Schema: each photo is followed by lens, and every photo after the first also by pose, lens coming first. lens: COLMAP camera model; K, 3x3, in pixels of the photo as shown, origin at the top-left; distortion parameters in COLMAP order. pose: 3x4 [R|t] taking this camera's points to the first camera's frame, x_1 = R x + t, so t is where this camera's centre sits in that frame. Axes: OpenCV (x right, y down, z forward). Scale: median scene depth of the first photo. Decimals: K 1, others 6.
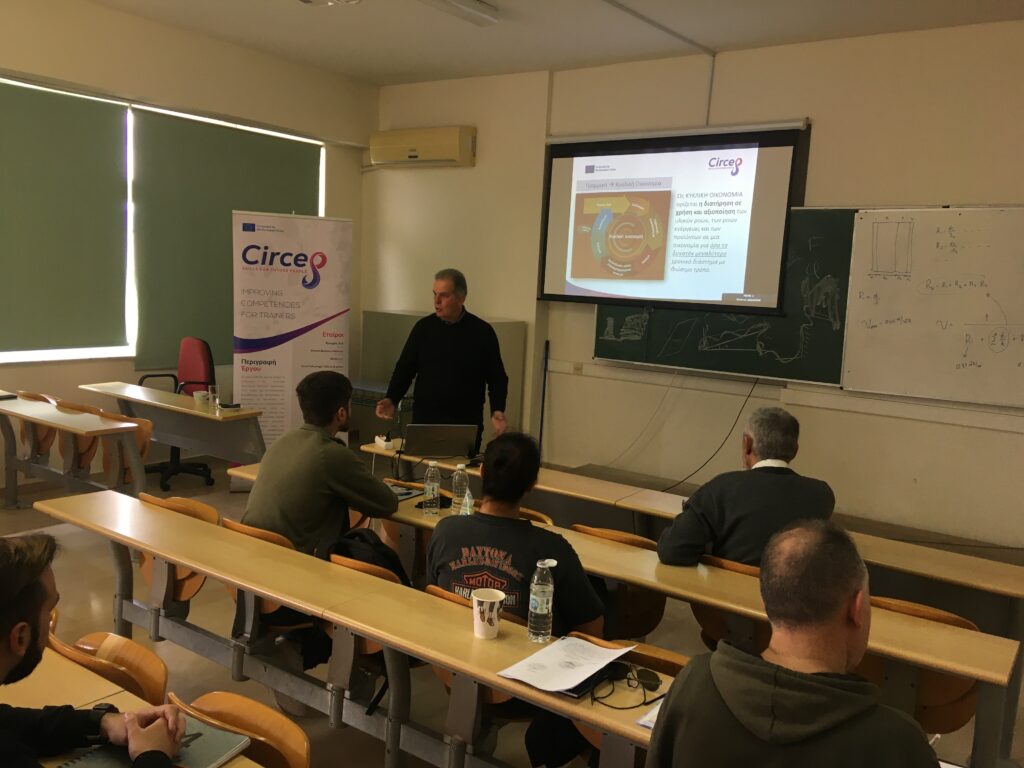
lens RADIAL K [[870.1, 0, 512.0], [0, 870.1, 384.0], [0, 0, 1]] dist [0.122882, -0.164045]
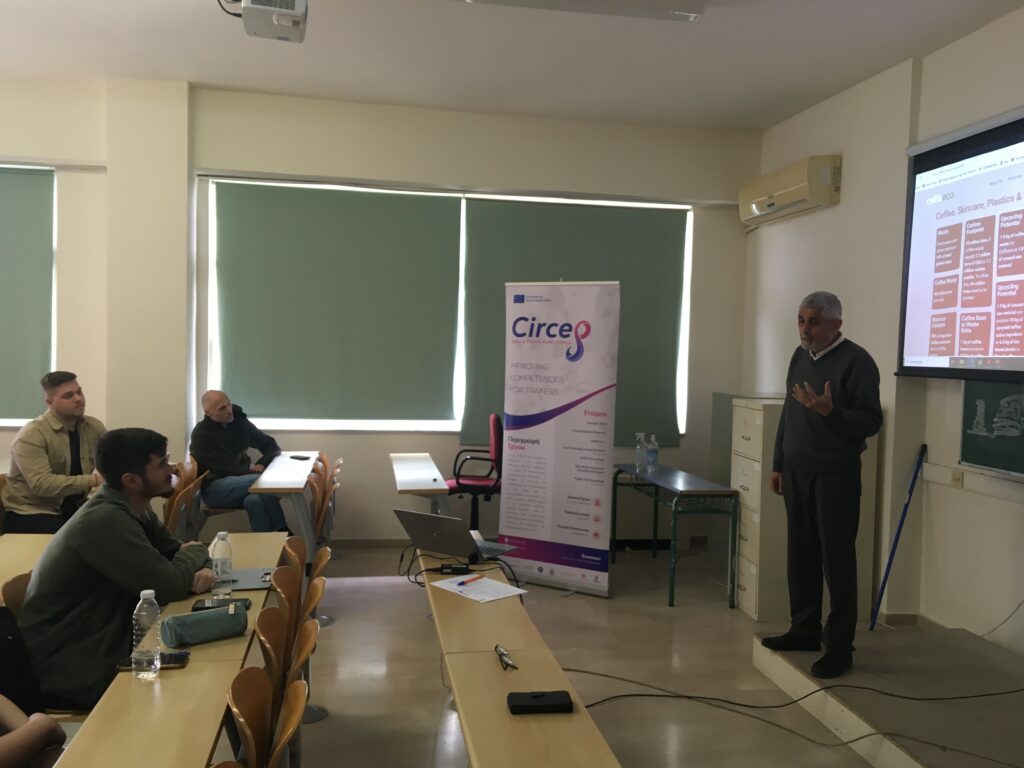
lens RADIAL K [[865.5, 0, 512.0], [0, 865.5, 384.0], [0, 0, 1]] dist [0.113606, -0.165147]
pose [[0.714386, 0.000459, -0.699752, 0.346753], [-0.081306, 0.993281, -0.082355, -0.007550], [0.695013, 0.115728, 0.709623, 0.329184]]
